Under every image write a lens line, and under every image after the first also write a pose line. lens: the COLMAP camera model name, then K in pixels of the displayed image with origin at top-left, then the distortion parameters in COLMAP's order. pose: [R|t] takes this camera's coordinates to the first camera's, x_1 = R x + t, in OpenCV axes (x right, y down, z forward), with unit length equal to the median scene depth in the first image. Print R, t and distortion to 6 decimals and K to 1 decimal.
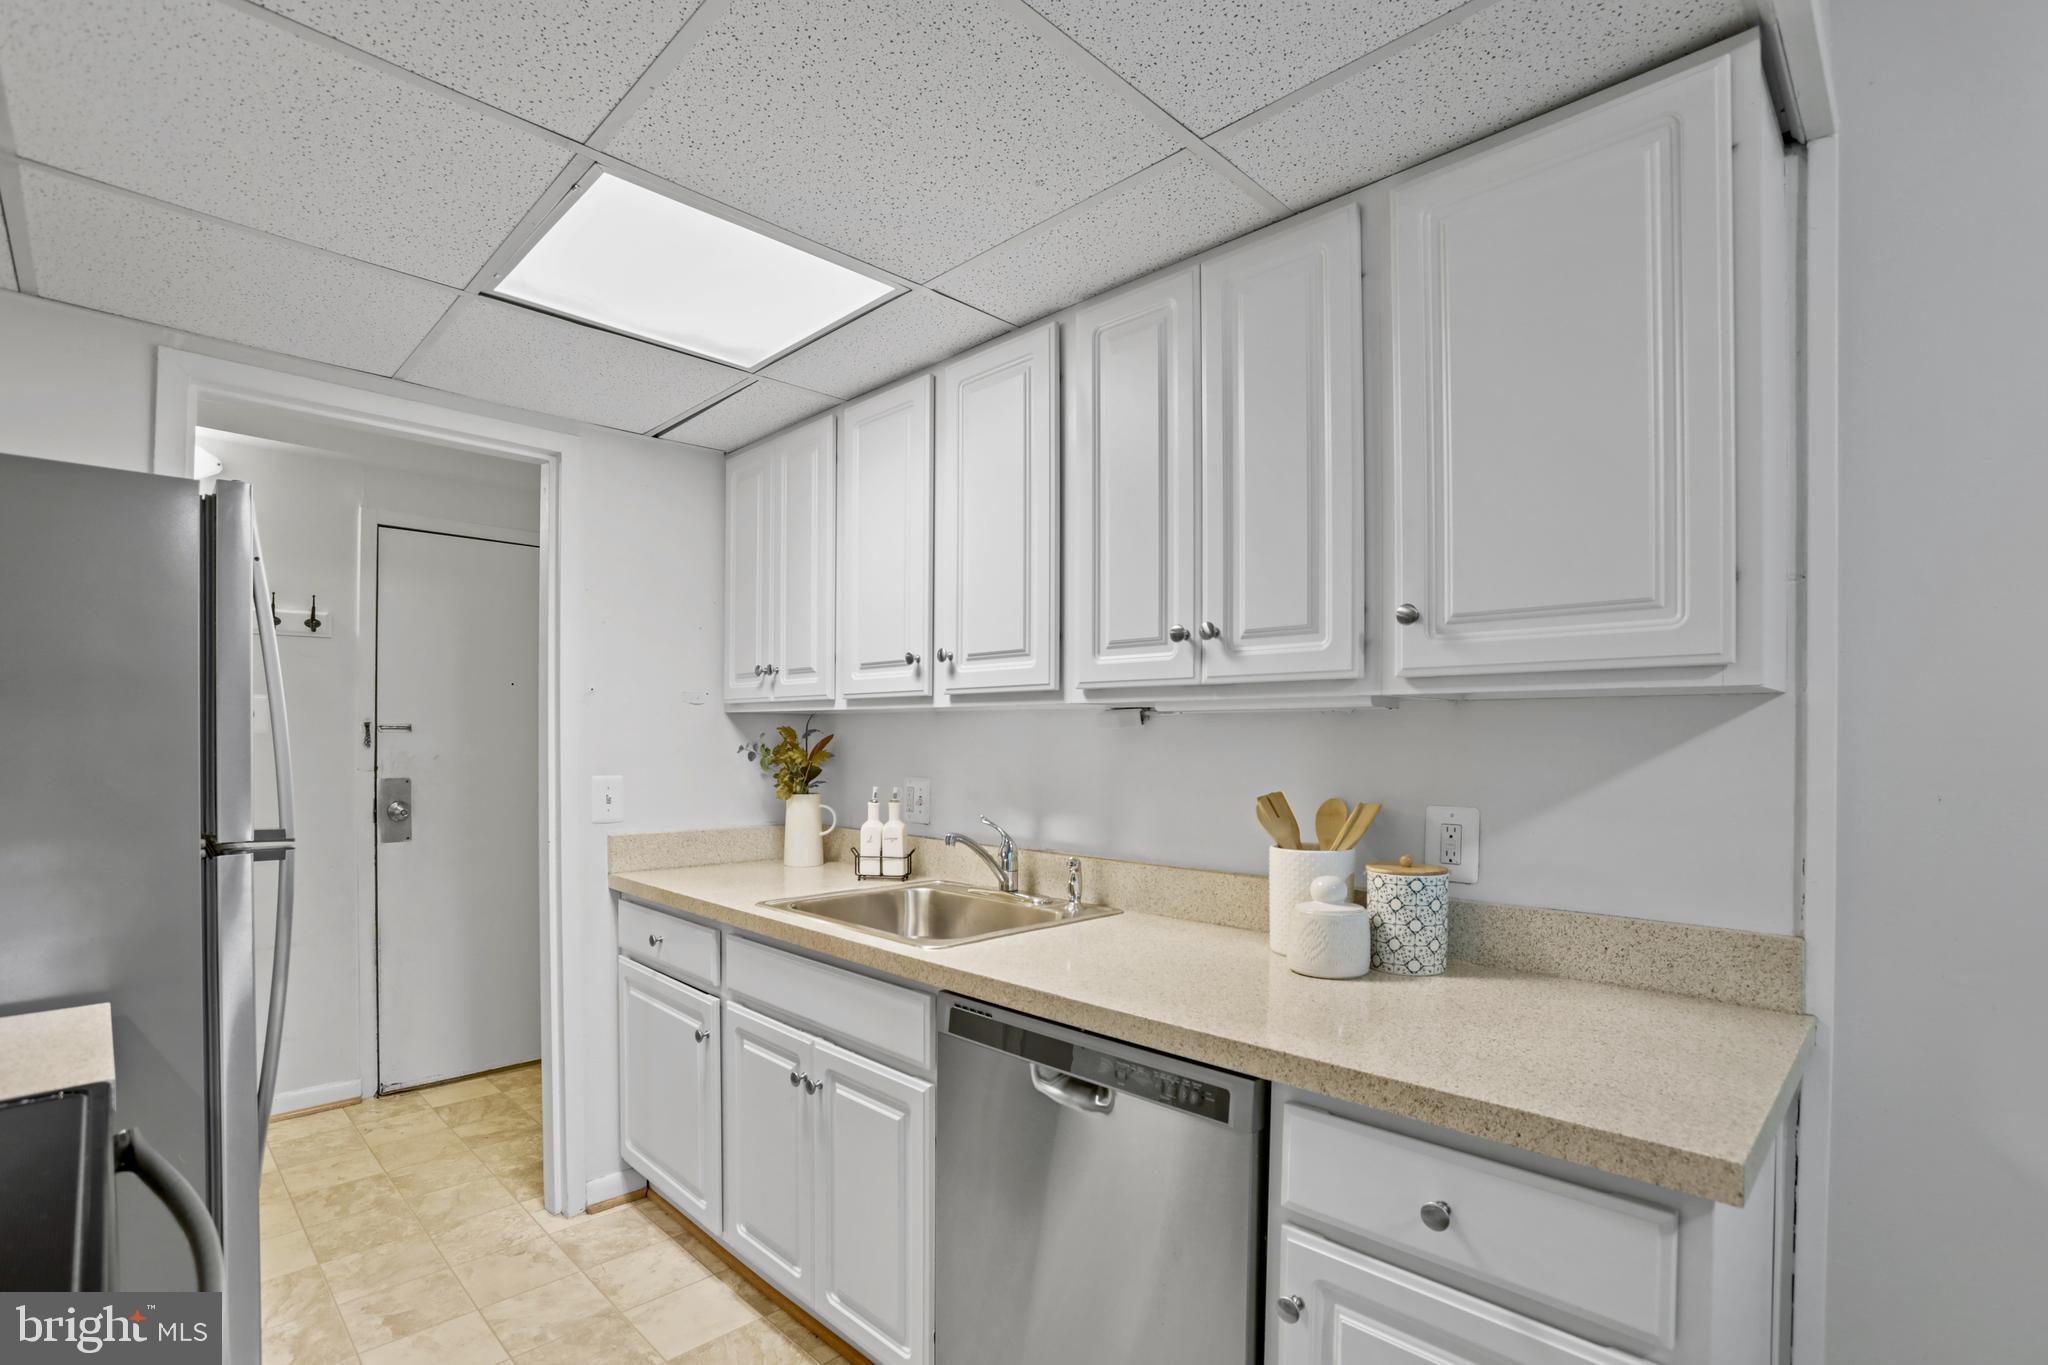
lens RADIAL K [[966.5, 0, 1013.4], [0, 966.5, 690.5], [0, 0, 1]] dist [-0.065905, 0.028148]
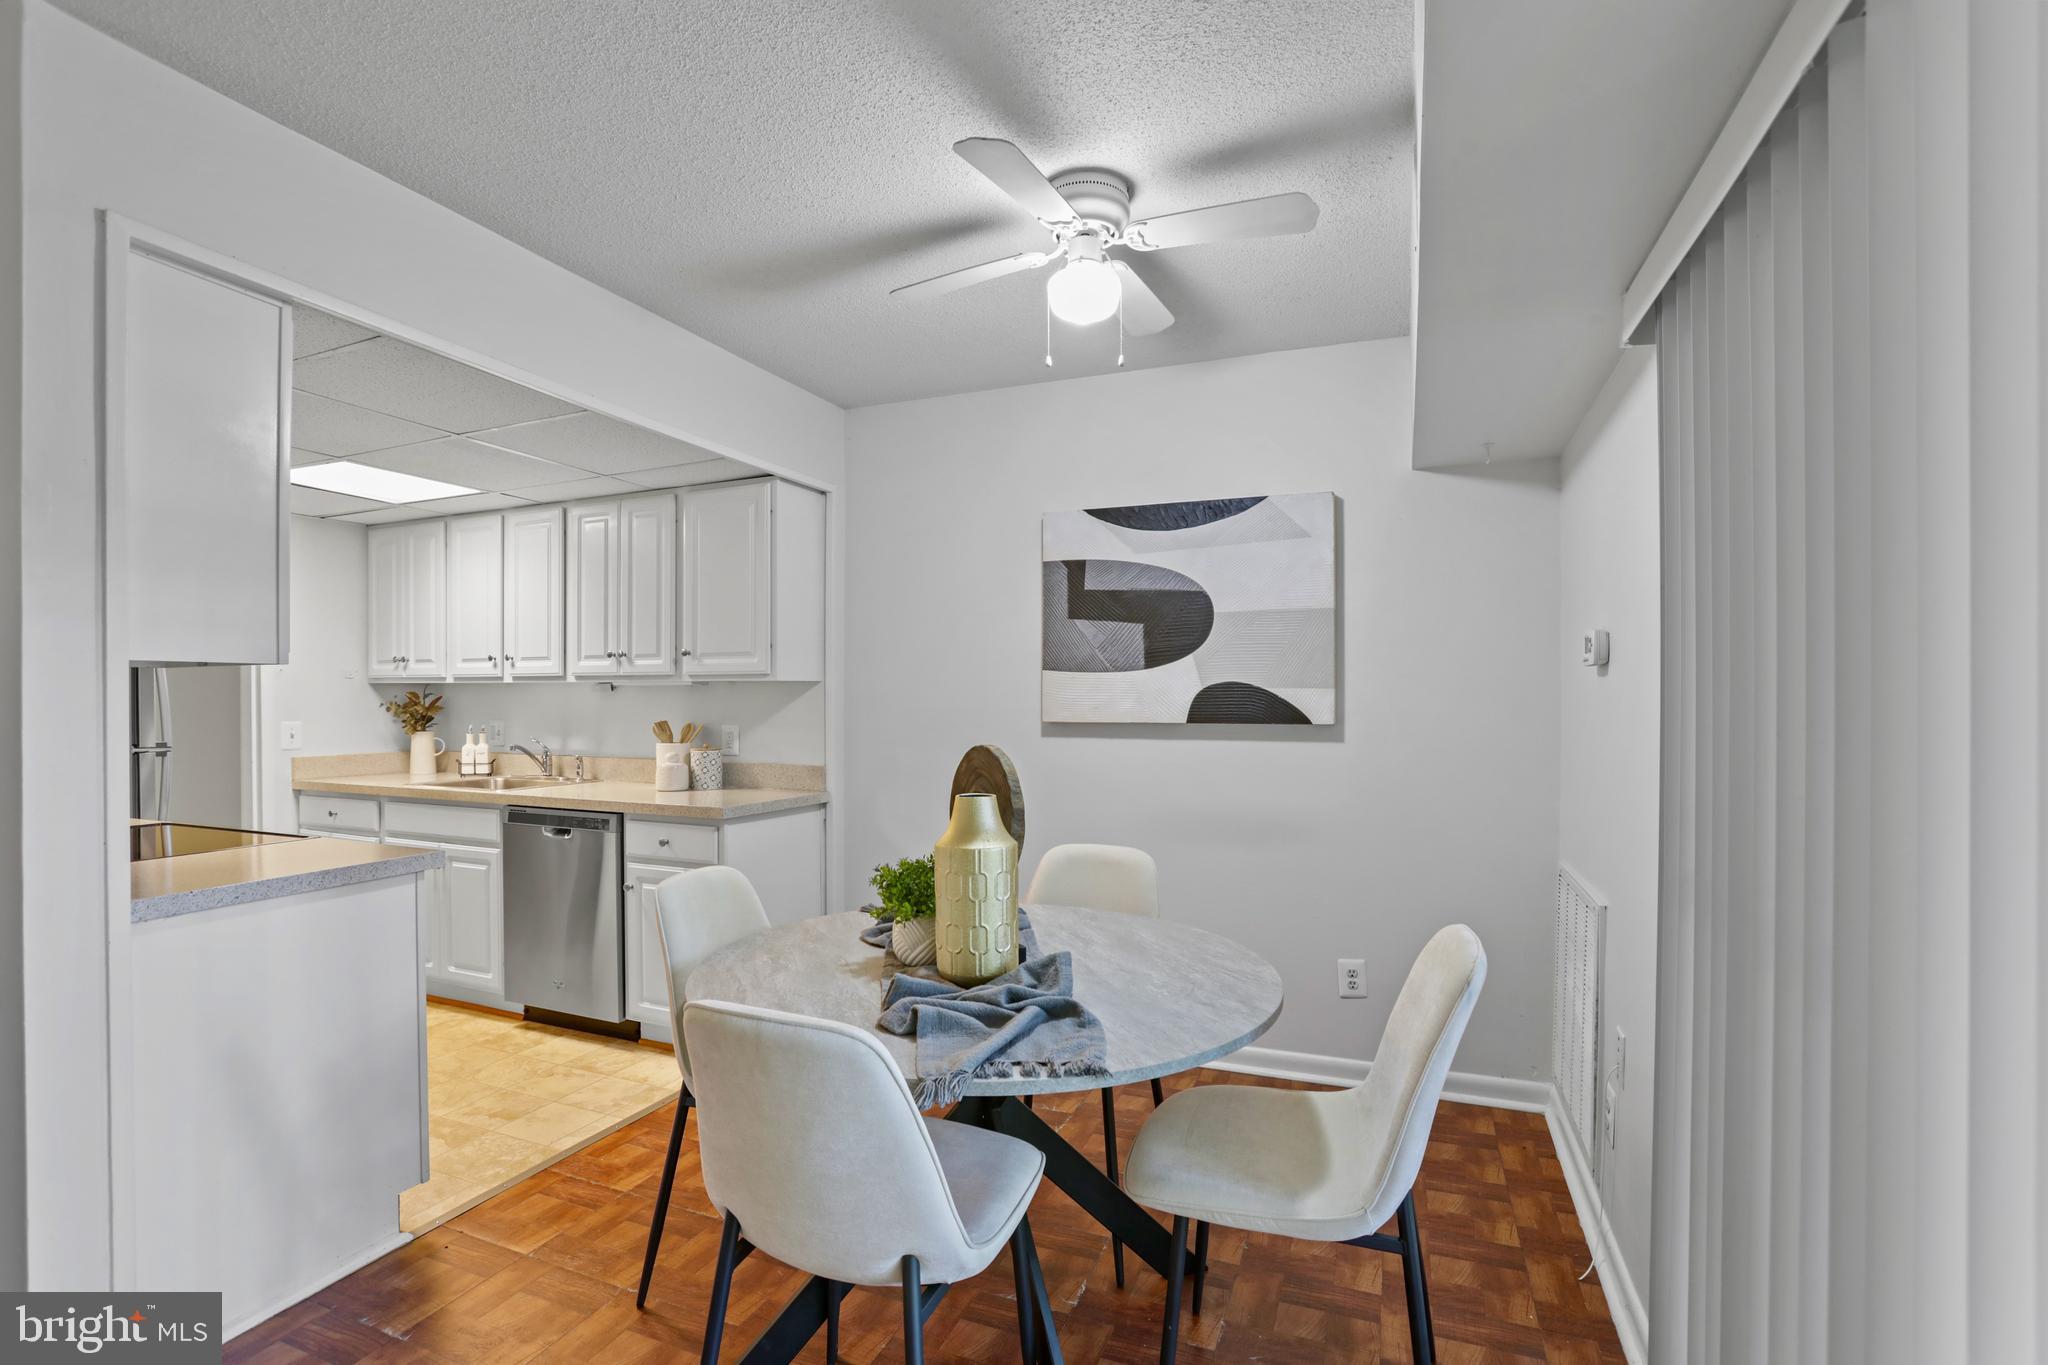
lens RADIAL K [[966.5, 0, 1013.4], [0, 966.5, 690.5], [0, 0, 1]] dist [-0.065905, 0.028148]
pose [[0.926949, -0.001499, 0.375185, 0.147269], [-0.014264, 0.999128, 0.039232, -0.054429], [-0.374917, -0.041717, 0.926119, -1.138836]]
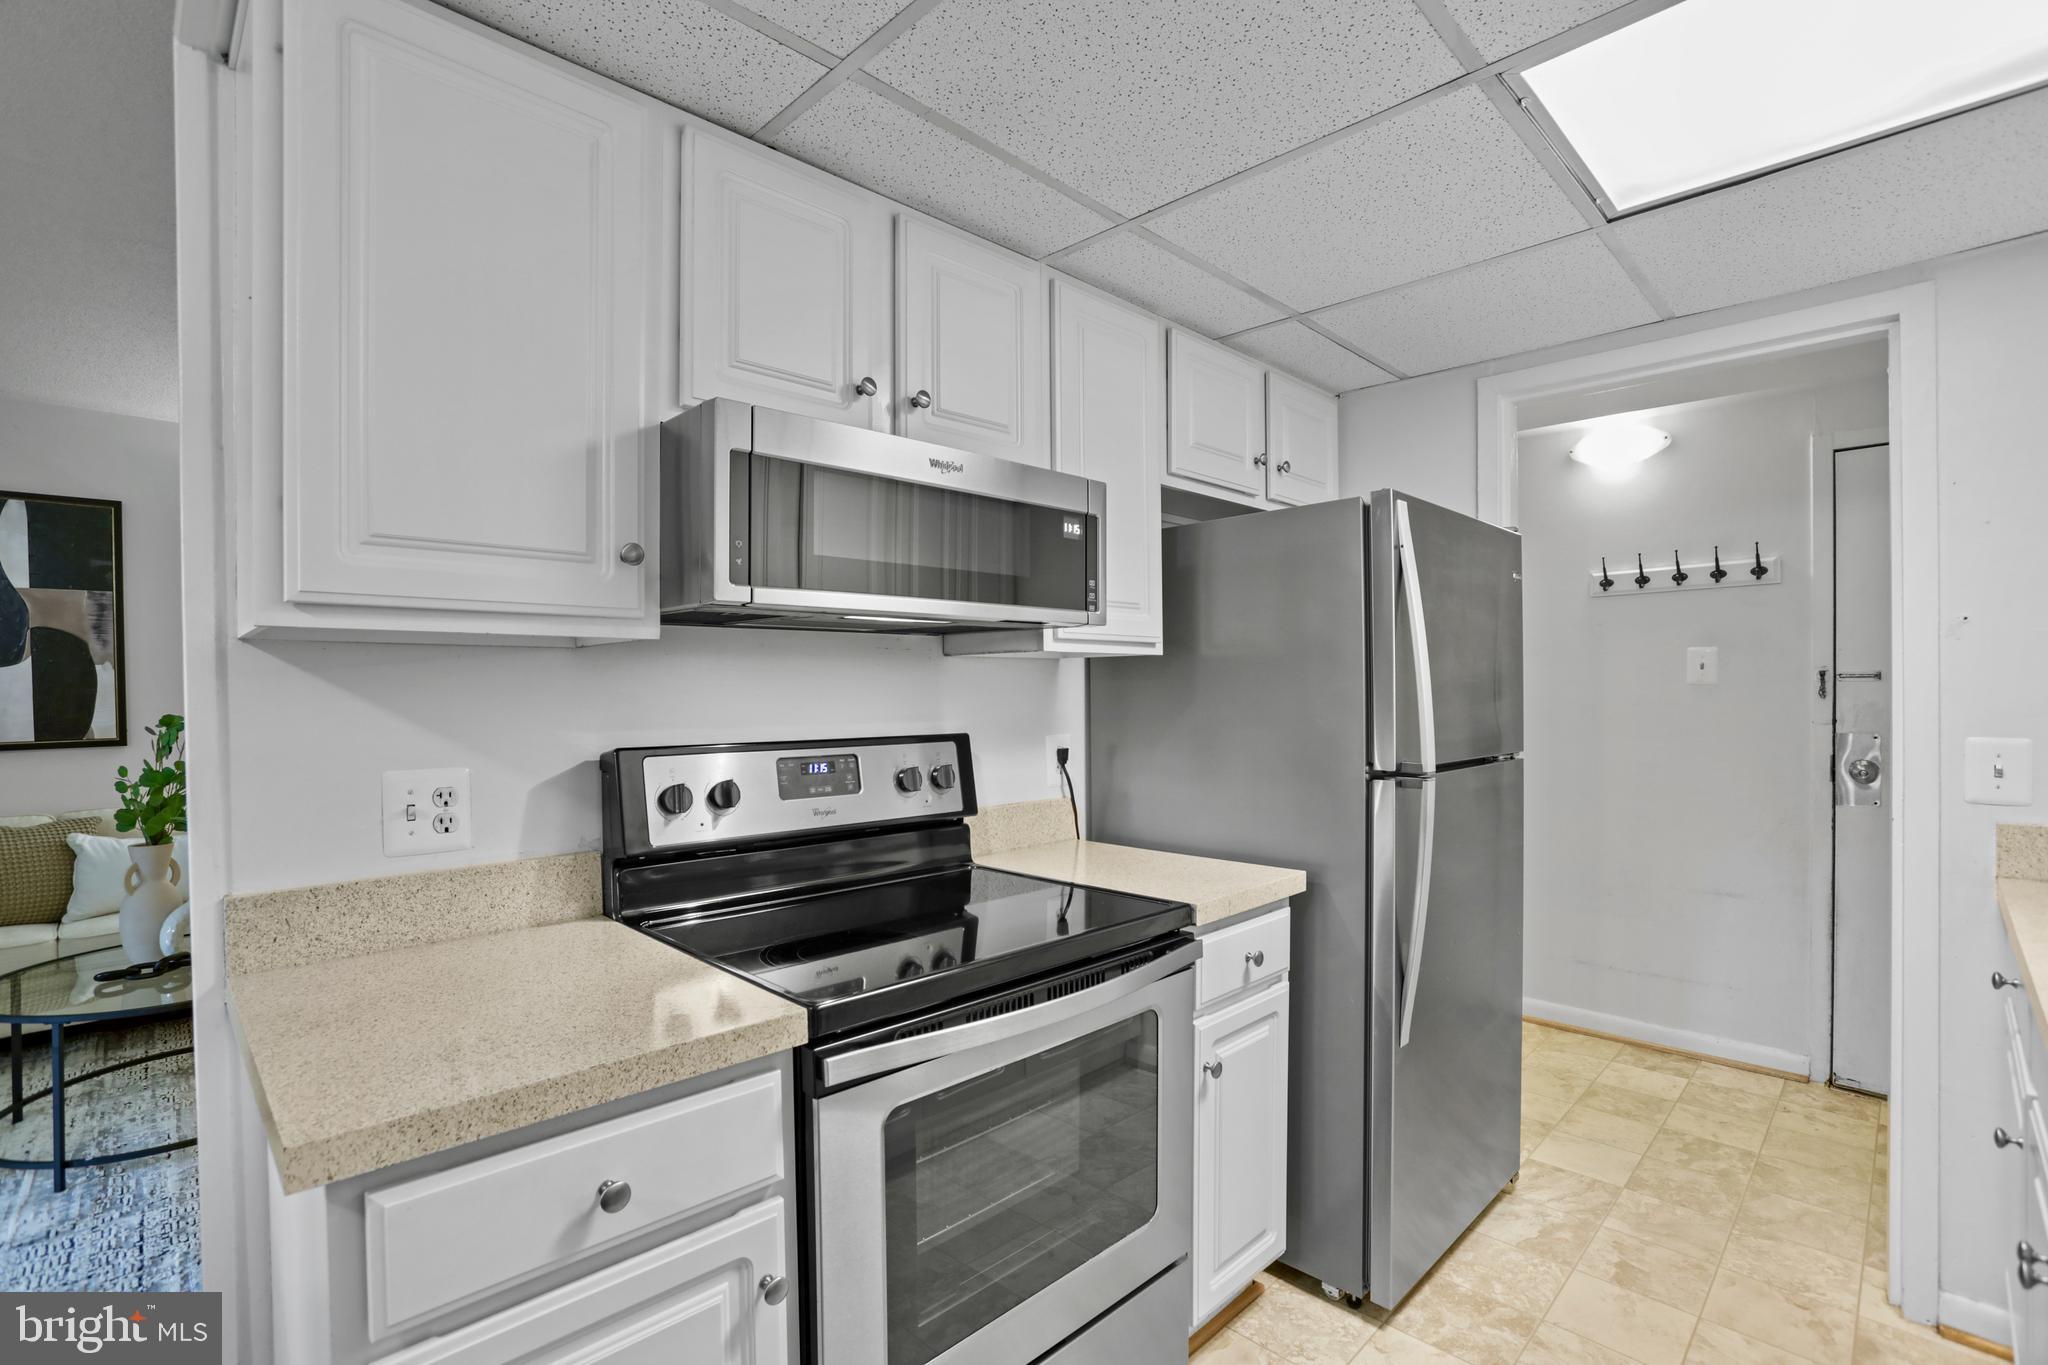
lens RADIAL K [[943.5, 0, 1017.5], [0, 943.5, 654.7], [0, 0, 1]] dist [-0.039014, 0.015048]
pose [[-0.005189, -0.041106, -0.999141, 0.309047], [0.054641, 0.997650, -0.041329, 0.018731], [0.998493, -0.054808, -0.002930, 0.331422]]
